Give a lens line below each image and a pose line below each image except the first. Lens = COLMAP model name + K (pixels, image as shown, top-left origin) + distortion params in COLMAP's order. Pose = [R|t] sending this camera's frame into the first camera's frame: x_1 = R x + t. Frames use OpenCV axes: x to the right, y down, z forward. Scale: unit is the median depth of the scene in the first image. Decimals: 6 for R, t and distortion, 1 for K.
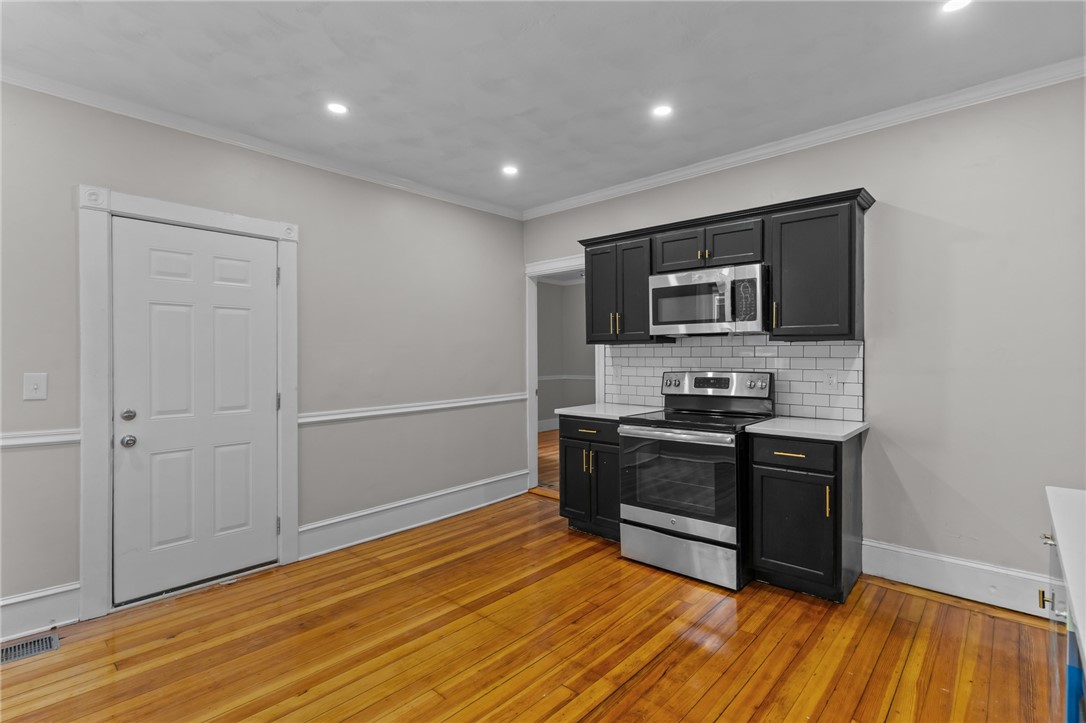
lens RADIAL K [[536.9, 0, 557.3], [0, 536.9, 356.1], [0, 0, 1]] dist [0.000525, 0.000014]
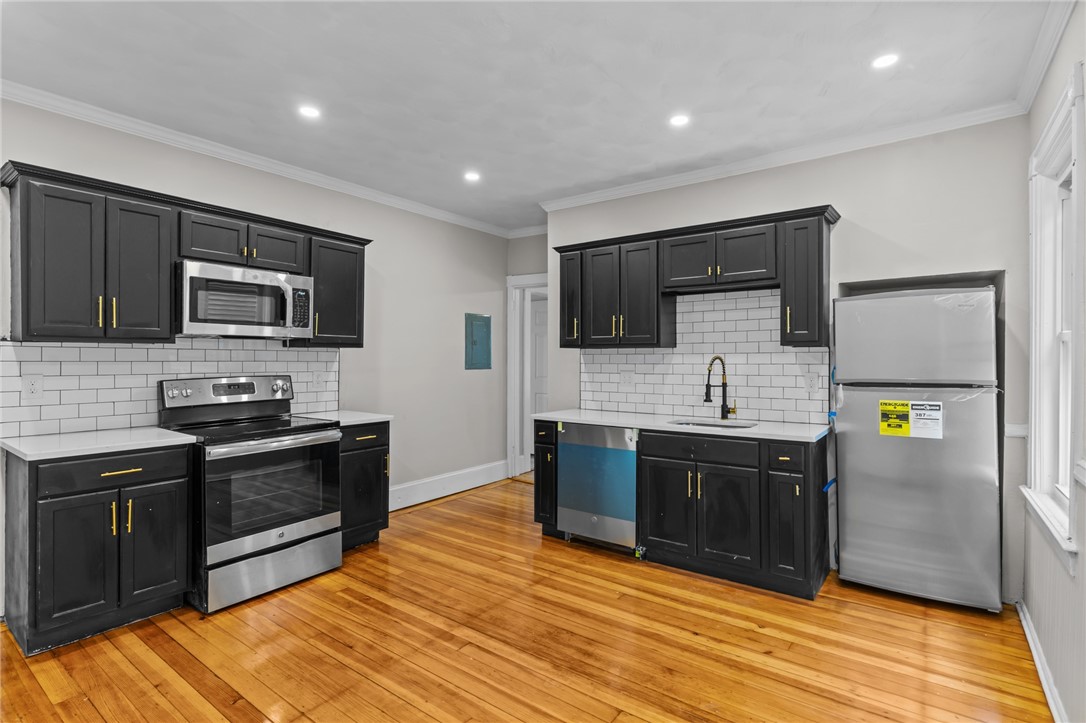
lens RADIAL K [[525.0, 0, 545.3], [0, 525.0, 354.7], [0, 0, 1]] dist [0.001120, -0.000344]
pose [[-0.111232, 0.010736, 0.993736, -0.807891], [-0.001723, 0.999938, -0.010996, -0.000295], [-0.993793, -0.002935, -0.111207, 0.678660]]
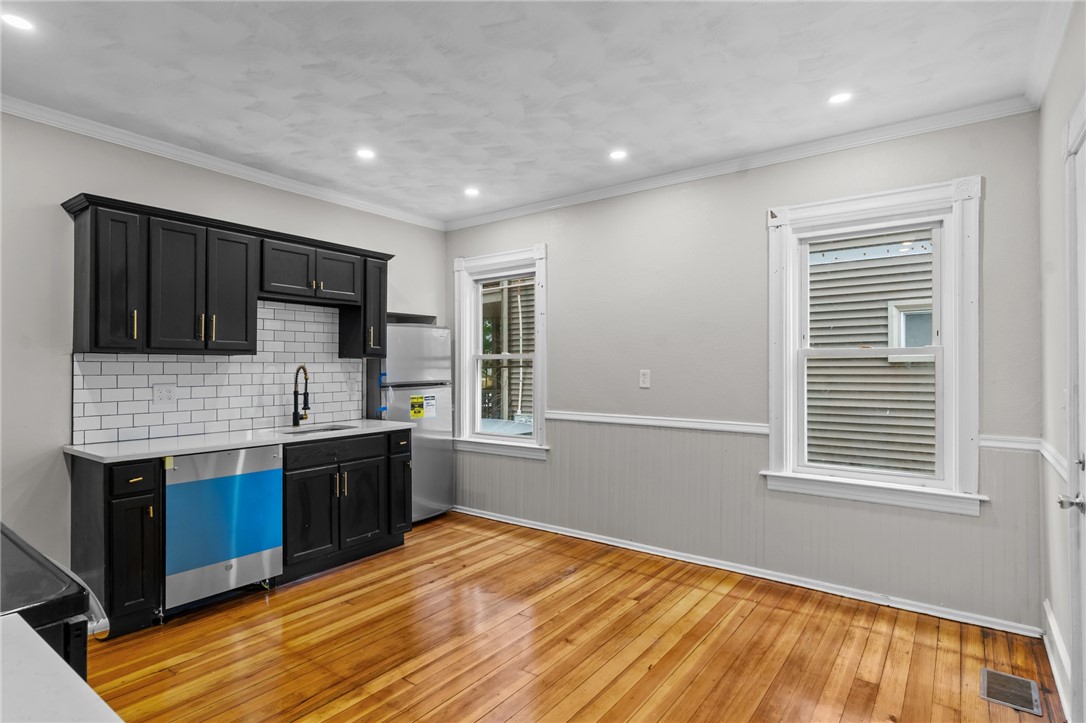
lens RADIAL K [[525.0, 0, 545.3], [0, 525.0, 354.7], [0, 0, 1]] dist [0.001120, -0.000344]
pose [[-0.996254, 0.000899, -0.086475, -0.111421], [0.003159, 0.999657, -0.026003, -0.002650], [0.086422, -0.026178, -0.995915, 1.478563]]
